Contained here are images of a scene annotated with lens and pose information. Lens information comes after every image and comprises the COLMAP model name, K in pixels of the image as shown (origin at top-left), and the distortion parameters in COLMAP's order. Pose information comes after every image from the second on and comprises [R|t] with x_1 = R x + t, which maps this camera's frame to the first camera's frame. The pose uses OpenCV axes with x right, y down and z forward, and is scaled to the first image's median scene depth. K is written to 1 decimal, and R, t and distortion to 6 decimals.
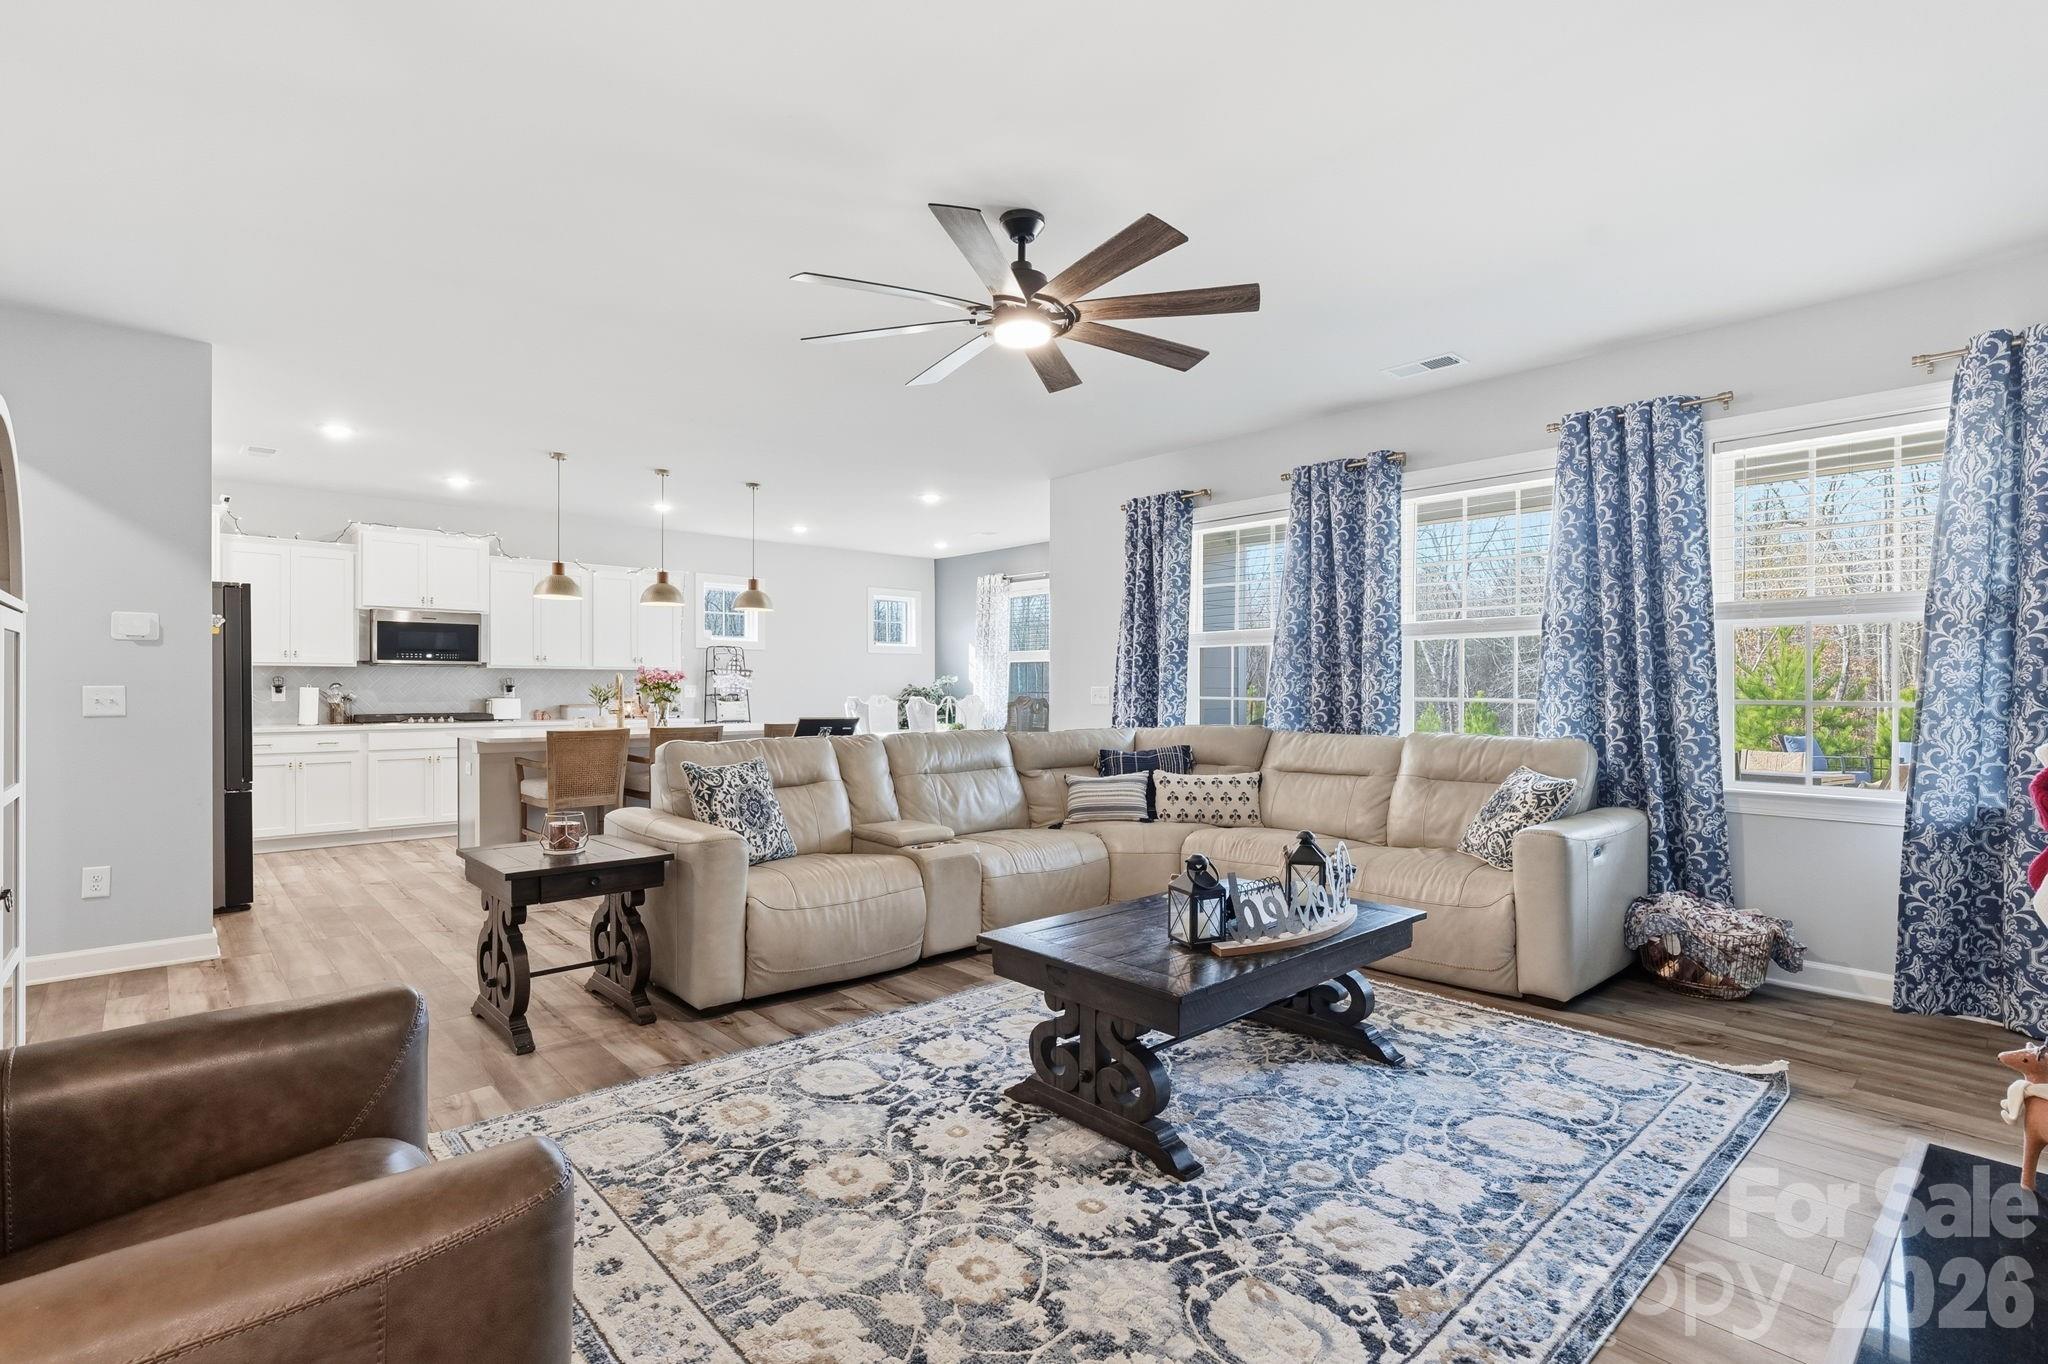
lens RADIAL K [[942.9, 0, 1007.2], [0, 942.9, 676.0], [0, 0, 1]] dist [-0.000156, 0.000962]
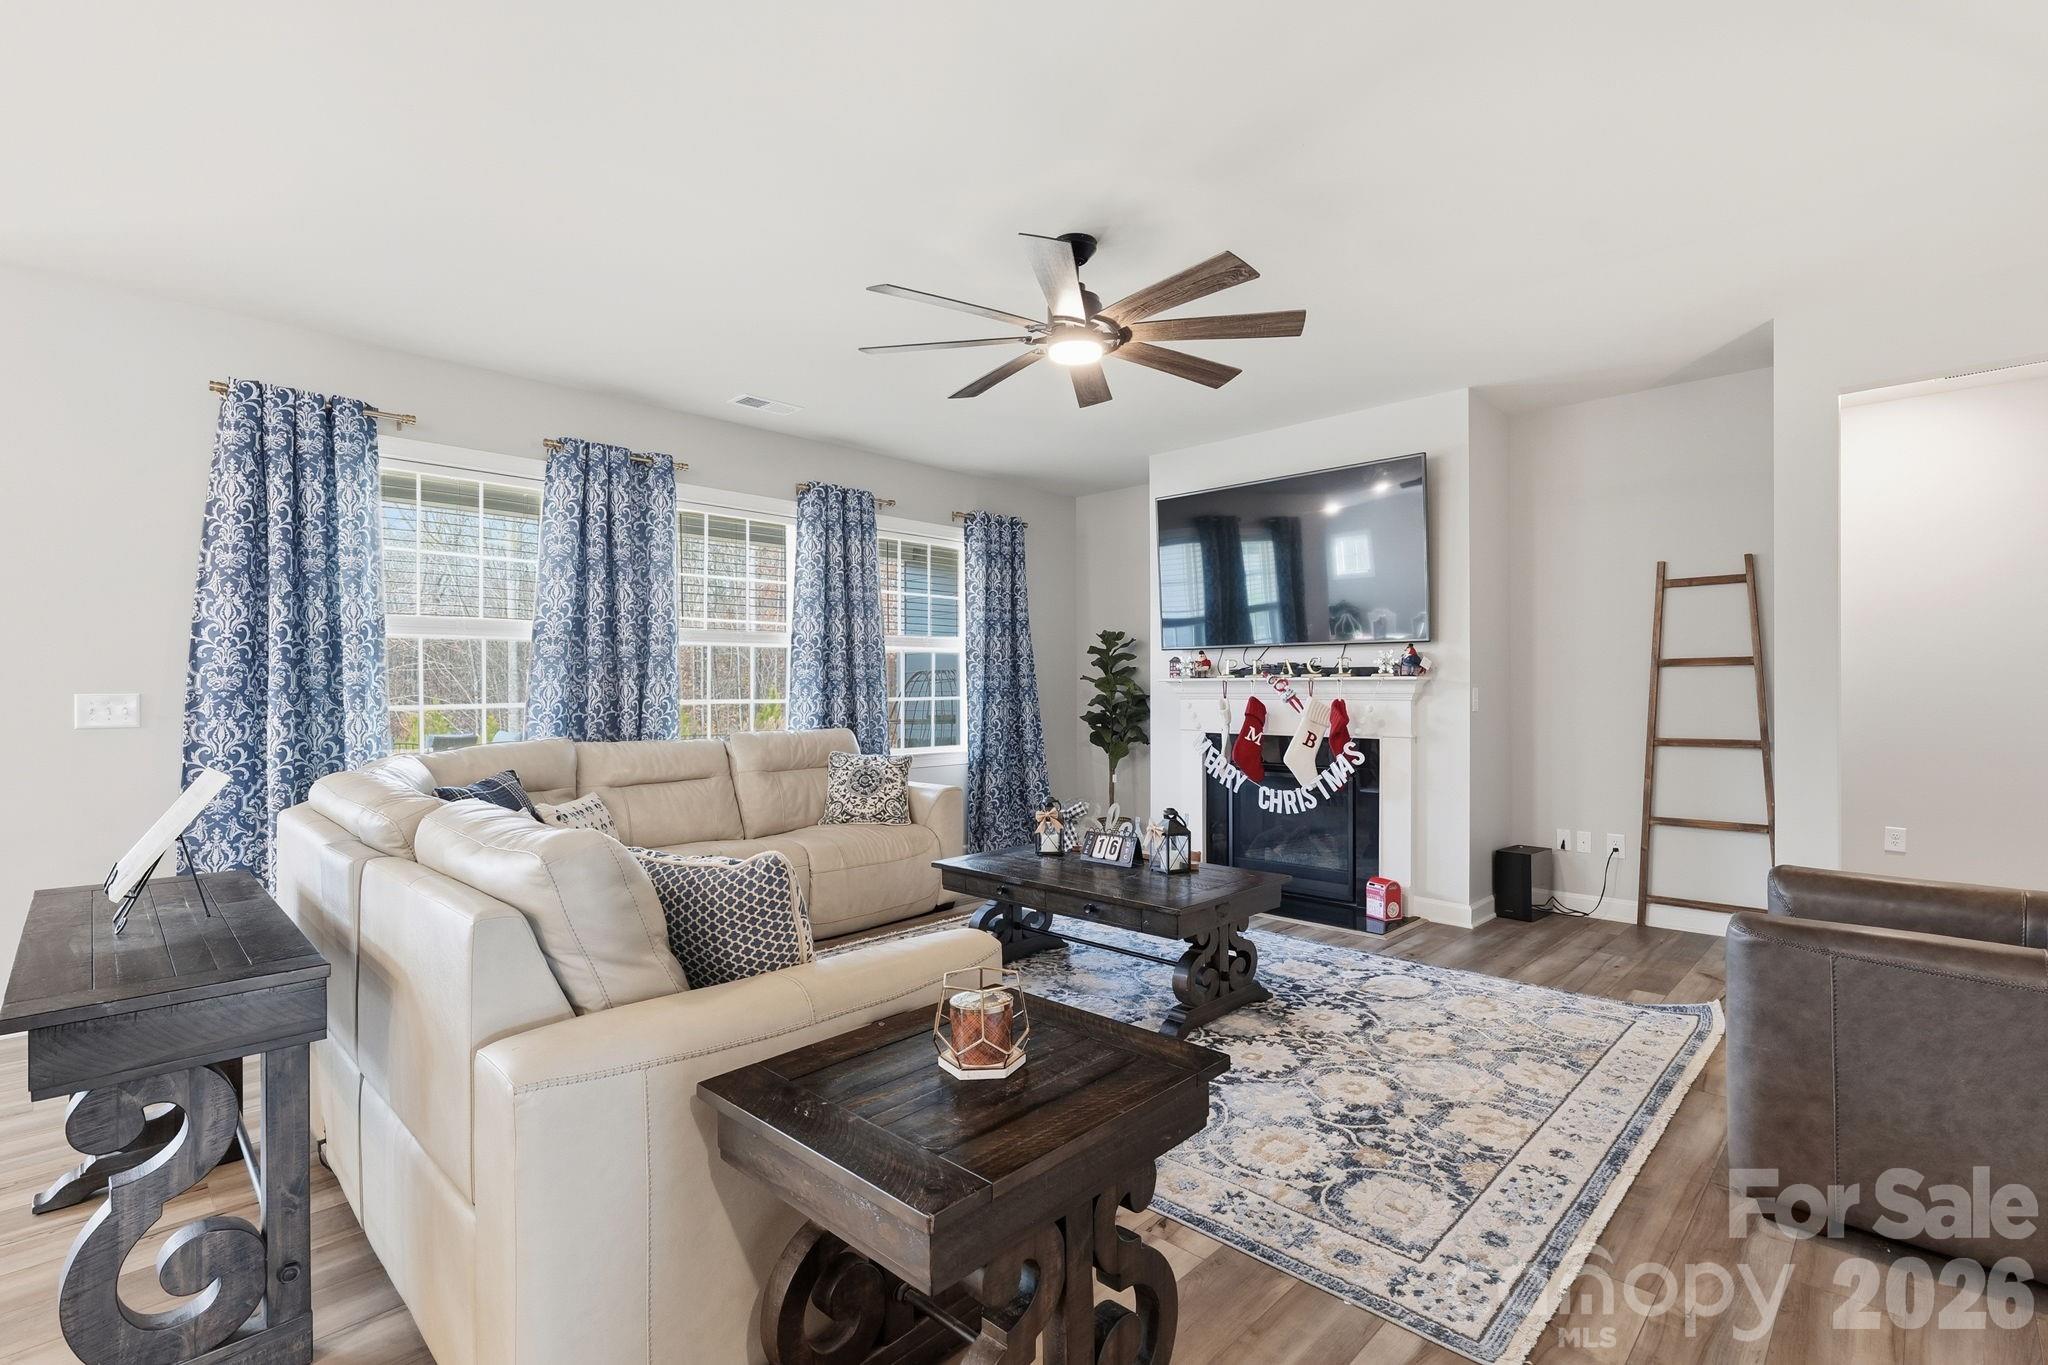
lens RADIAL K [[942.9, 0, 1009.6], [0, 942.9, 692.2], [0, 0, 1]] dist [-0.000156, 0.000962]
pose [[-0.059756, -0.004970, 0.998201, -1.314343], [-0.008350, 0.999955, 0.004479, 0.010911], [-0.998178, -0.008068, -0.059795, 1.463839]]
